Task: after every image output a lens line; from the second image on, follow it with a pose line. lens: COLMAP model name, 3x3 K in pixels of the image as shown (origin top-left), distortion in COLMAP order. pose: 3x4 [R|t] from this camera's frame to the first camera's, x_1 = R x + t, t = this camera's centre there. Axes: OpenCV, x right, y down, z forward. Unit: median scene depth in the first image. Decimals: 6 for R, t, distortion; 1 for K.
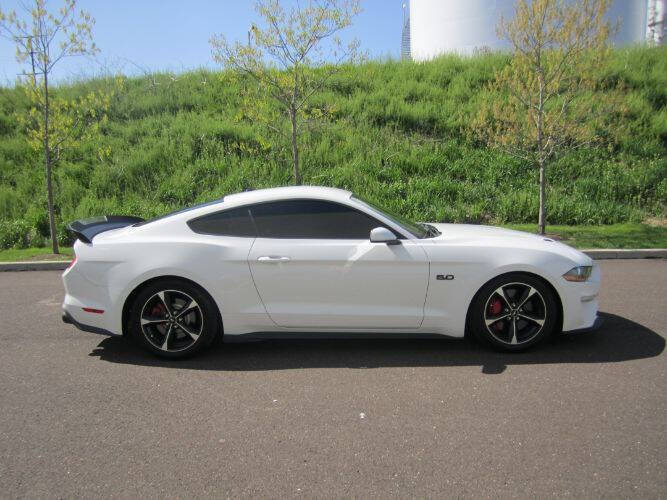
lens RADIAL K [[554.0, 0, 314.8], [0, 554.0, 250.4], [0, 0, 1]] dist [-0.073833, 0.003299]
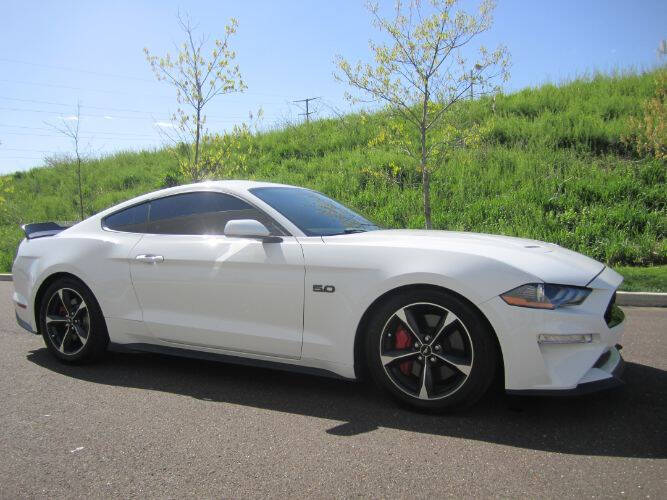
lens RADIAL K [[543.6, 0, 329.6], [0, 543.6, 264.5], [0, 0, 1]] dist [-0.060382, 0.004155]
pose [[0.902717, 0.031562, -0.429076, 0.525184], [-0.057705, 0.997177, -0.048052, 0.049499], [0.426348, 0.068137, 0.901989, 0.361821]]
